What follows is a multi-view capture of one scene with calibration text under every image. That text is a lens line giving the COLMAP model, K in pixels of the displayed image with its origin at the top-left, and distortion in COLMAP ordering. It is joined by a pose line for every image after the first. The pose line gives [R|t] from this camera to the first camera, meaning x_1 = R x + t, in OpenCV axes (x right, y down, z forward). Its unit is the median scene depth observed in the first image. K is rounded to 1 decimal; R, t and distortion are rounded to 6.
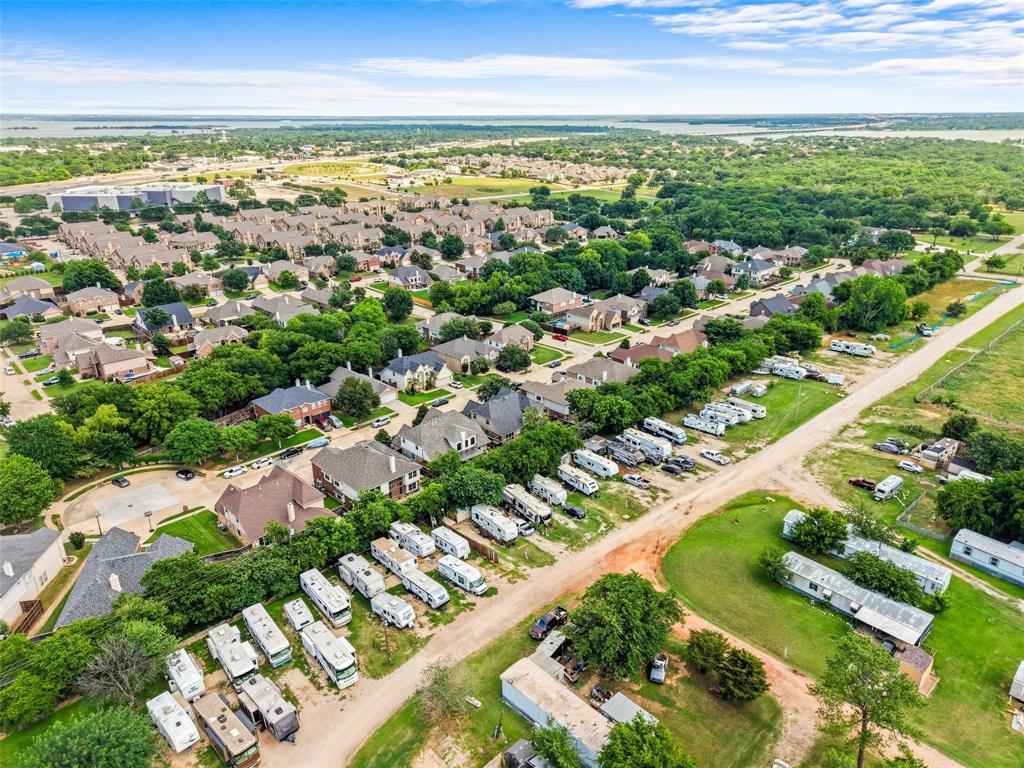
lens RADIAL K [[677.0, 0, 512.2], [0, 677.0, 385.0], [0, 0, 1]] dist [0.034039, 0.001056]
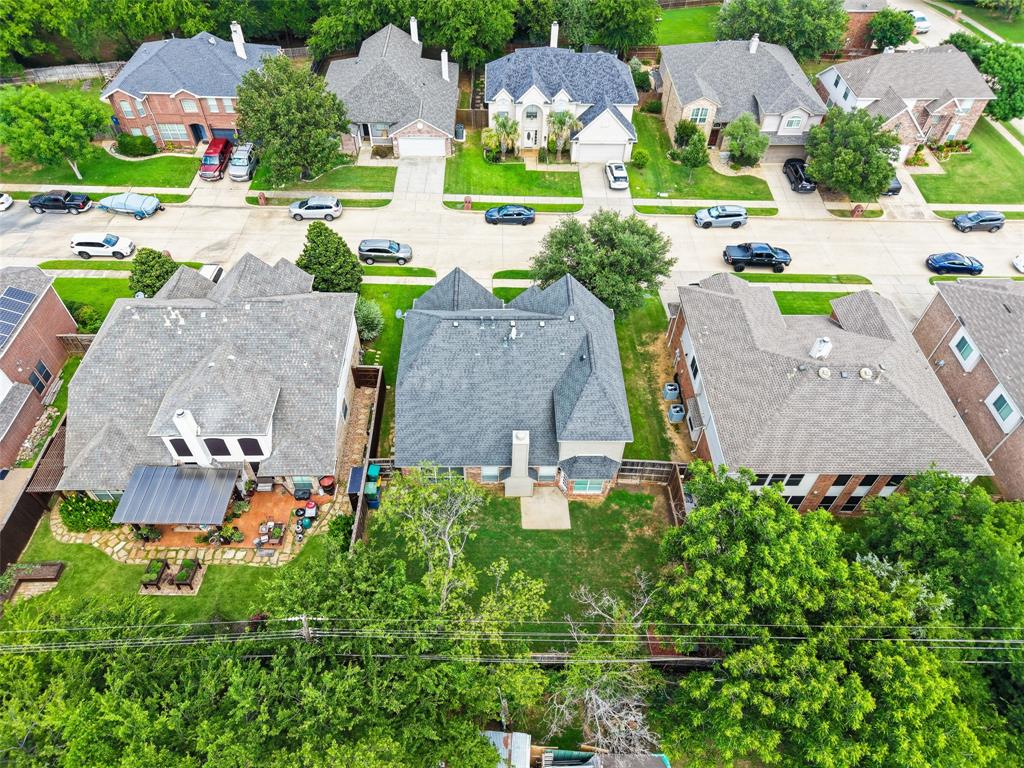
lens RADIAL K [[677.0, 0, 511.2], [0, 677.0, 381.8], [0, 0, 1]] dist [0.034039, 0.001056]
pose [[0.726290, 0.524594, -0.444190, 0.097016], [-0.274296, 0.813702, 0.512495, -0.083109], [0.630290, -0.250380, 0.734877, 0.680430]]
